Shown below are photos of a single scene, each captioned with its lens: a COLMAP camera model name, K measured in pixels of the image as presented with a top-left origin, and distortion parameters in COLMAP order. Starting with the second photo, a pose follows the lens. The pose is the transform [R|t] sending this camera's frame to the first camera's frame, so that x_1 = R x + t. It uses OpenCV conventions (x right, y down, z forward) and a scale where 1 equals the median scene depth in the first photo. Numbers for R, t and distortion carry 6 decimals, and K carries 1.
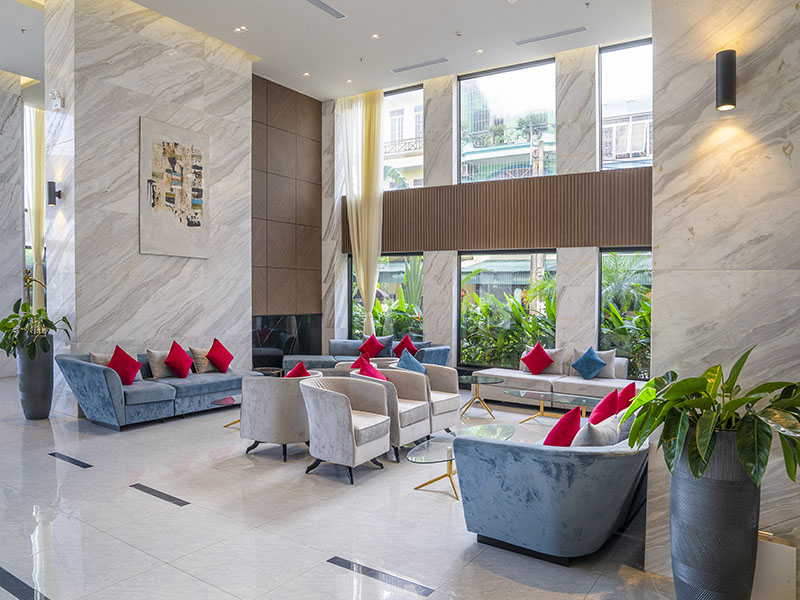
lens RADIAL K [[588.0, 0, 392.8], [0, 588.0, 286.7], [0, 0, 1]] dist [-0.096224, -0.003089]
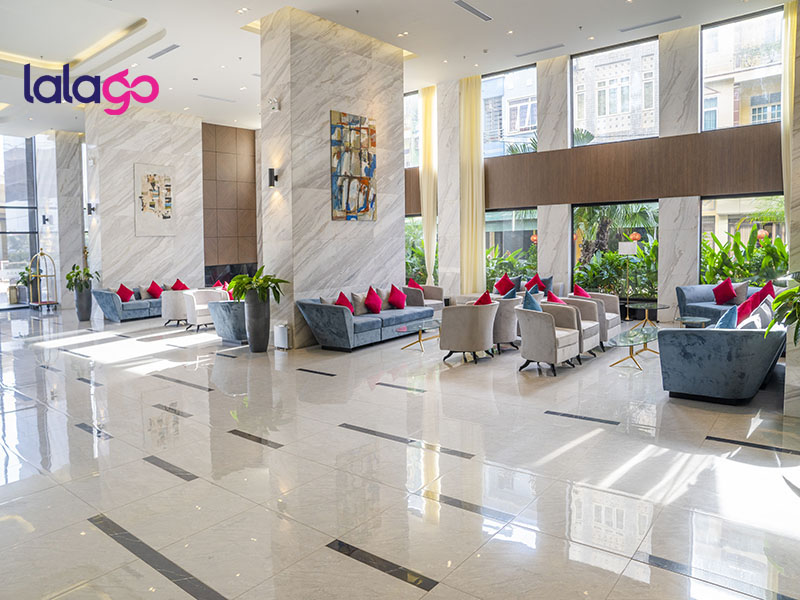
lens RADIAL K [[570.4, 0, 377.0], [0, 570.4, 260.7], [0, 0, 1]] dist [-0.129797, 0.088141]
pose [[0.991799, -0.044644, -0.119753, 0.528101], [0.049377, 0.998100, 0.036847, -0.002086], [0.117880, -0.042458, 0.992120, -0.698237]]
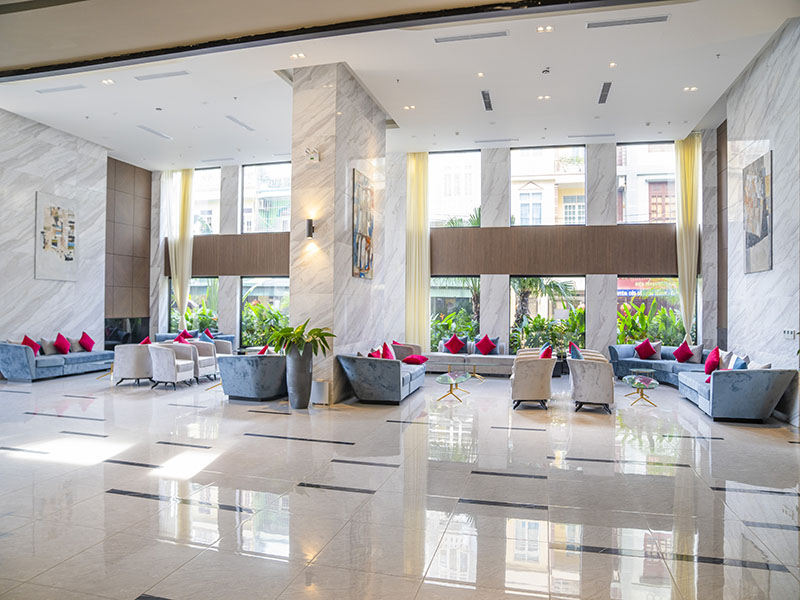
lens RADIAL K [[570.4, 0, 390.6], [0, 570.4, 291.9], [0, 0, 1]] dist [-0.129797, 0.088141]
pose [[0.950485, 0.002367, 0.310762, 0.024157], [0.001005, 0.999942, -0.010692, -0.000702], [-0.310769, 0.010475, 0.950428, -0.694368]]
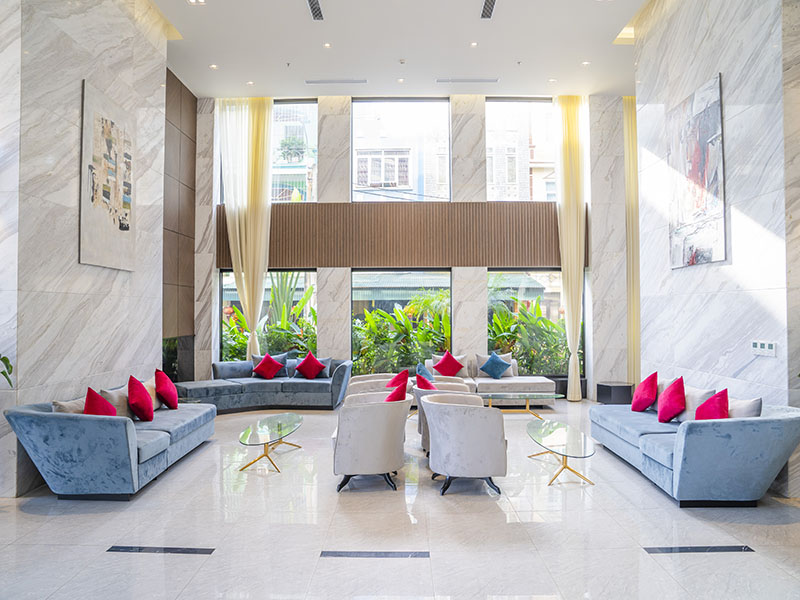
lens RADIAL K [[570.4, 0, 391.1], [0, 570.4, 296.7], [0, 0, 1]] dist [-0.129797, 0.088141]
pose [[0.834067, -0.005594, 0.551634, -0.456990], [0.012317, 0.999888, -0.008484, -0.001038], [-0.551525, 0.013870, 0.834043, 0.163327]]
